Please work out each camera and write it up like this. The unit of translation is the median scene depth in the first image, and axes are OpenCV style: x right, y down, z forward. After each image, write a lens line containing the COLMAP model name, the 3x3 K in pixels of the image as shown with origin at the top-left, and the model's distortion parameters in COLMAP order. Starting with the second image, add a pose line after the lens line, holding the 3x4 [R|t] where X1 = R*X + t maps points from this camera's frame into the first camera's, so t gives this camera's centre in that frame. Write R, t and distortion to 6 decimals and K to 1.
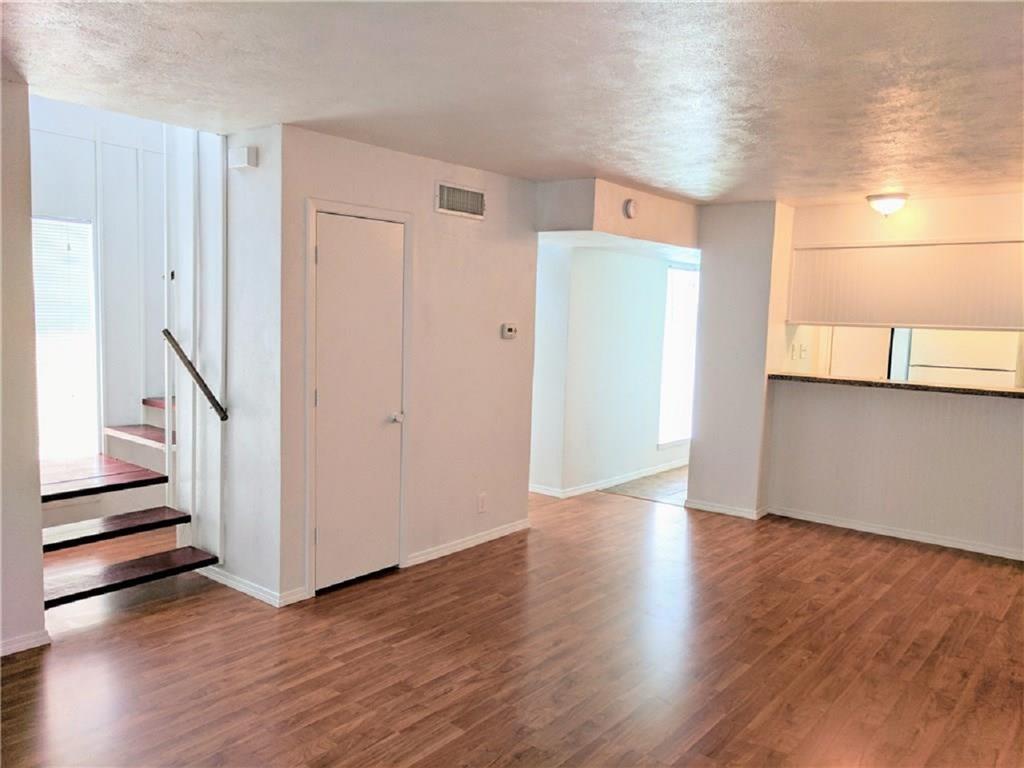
lens RADIAL K [[773.5, 0, 512.3], [0, 773.5, 397.0], [0, 0, 1]] dist [0.011908, -0.010048]
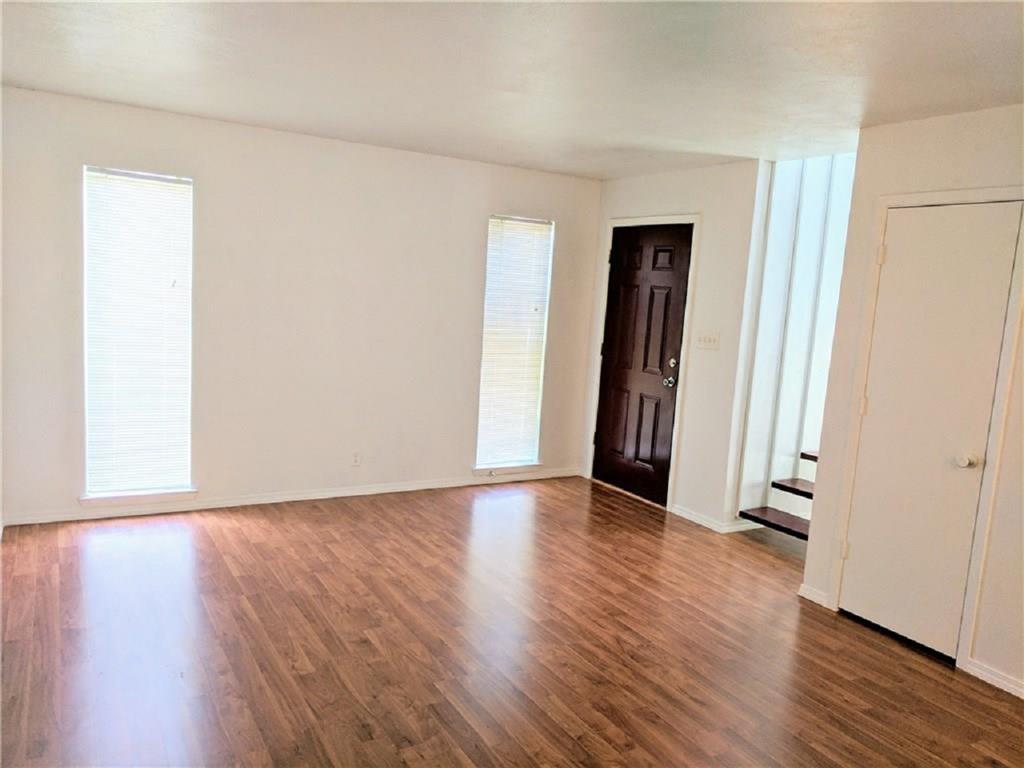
lens RADIAL K [[773.5, 0, 512.3], [0, 773.5, 397.0], [0, 0, 1]] dist [0.011908, -0.010048]
pose [[-0.339498, 0.082292, -0.937000, 0.700726], [-0.181315, 0.971757, 0.151039, -0.066952], [0.922966, 0.221170, -0.314989, 0.814510]]
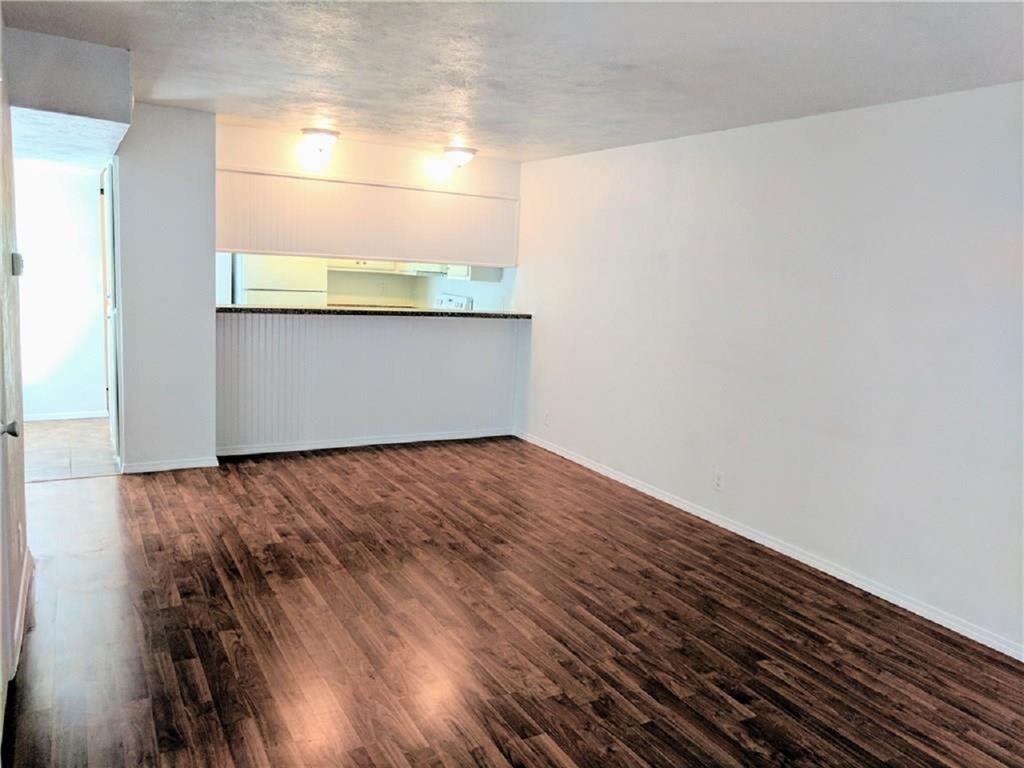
lens RADIAL K [[773.5, 0, 512.3], [0, 773.5, 397.0], [0, 0, 1]] dist [0.011908, -0.010048]
pose [[0.354387, -0.166472, 0.920161, -0.534712], [0.057759, 0.986044, 0.156147, -0.063081], [-0.933313, -0.002189, 0.359056, 0.452899]]
